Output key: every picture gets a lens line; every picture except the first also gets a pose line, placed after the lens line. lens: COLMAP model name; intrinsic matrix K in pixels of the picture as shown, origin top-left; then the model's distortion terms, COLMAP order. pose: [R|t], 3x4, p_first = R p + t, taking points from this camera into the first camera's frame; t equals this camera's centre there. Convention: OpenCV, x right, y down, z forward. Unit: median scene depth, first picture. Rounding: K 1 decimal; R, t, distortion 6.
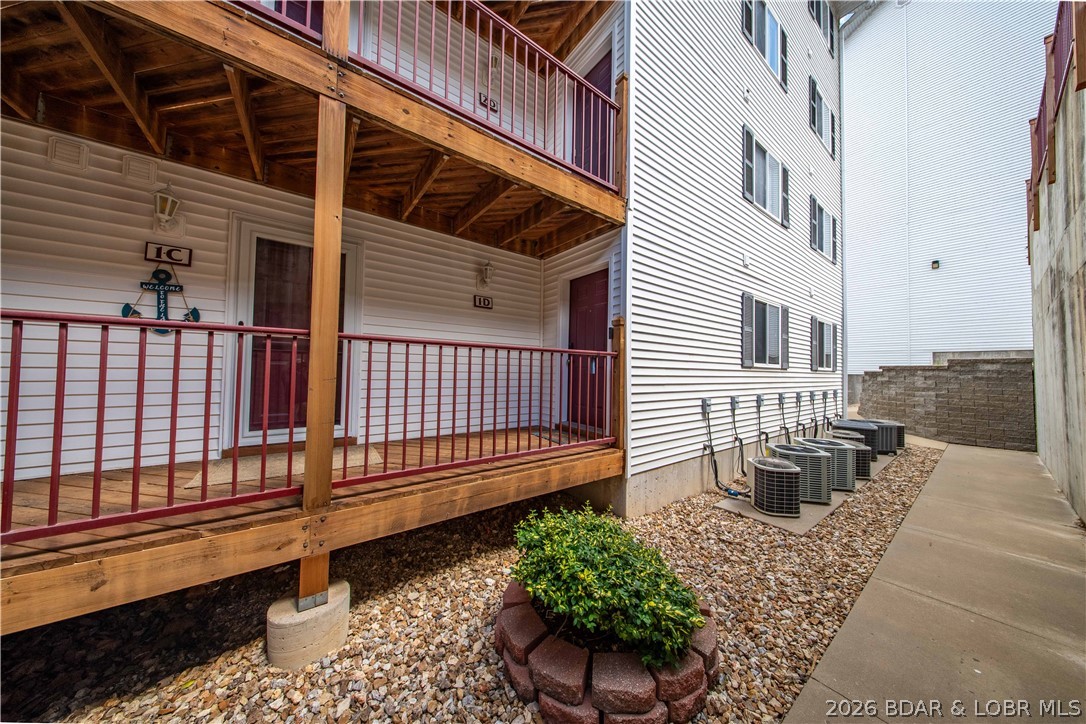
lens RADIAL K [[311.8, 0, 542.1], [0, 311.8, 361.7], [0, 0, 1]] dist [-0.009374, -0.000486]
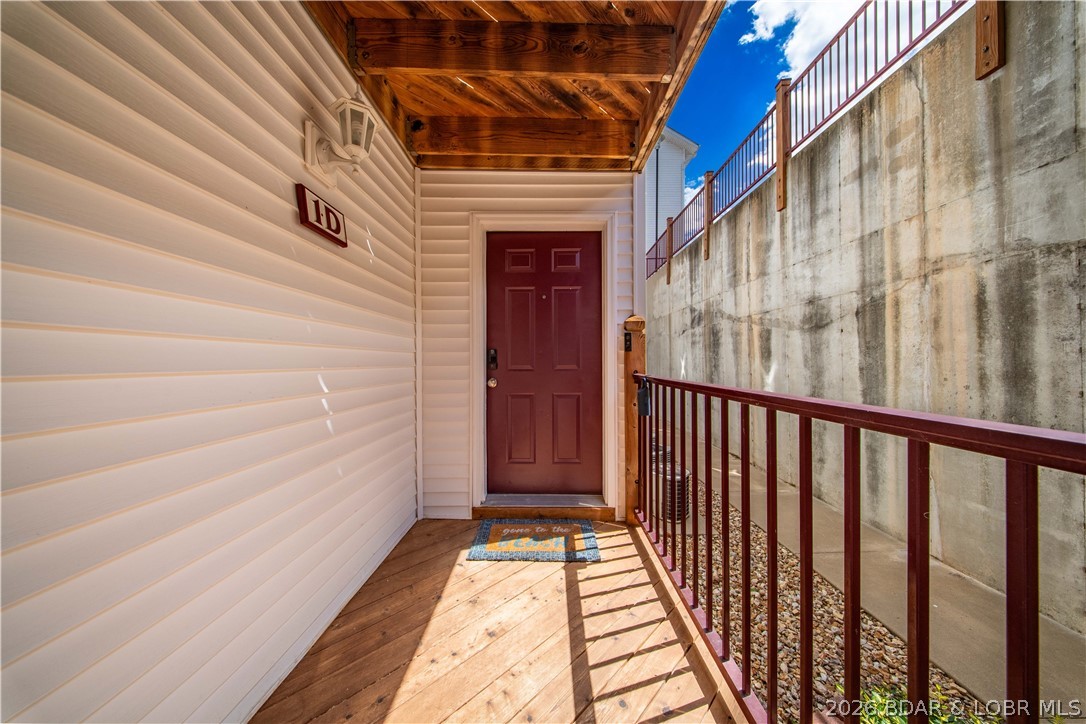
lens RADIAL K [[311.8, 0, 544.8], [0, 311.8, 354.2], [0, 0, 1]] dist [-0.009374, -0.000486]
pose [[0.584113, -0.013791, 0.811555, -0.306505], [-0.005306, 0.999769, 0.020808, -0.070220], [-0.811655, -0.016460, 0.583905, 0.659399]]
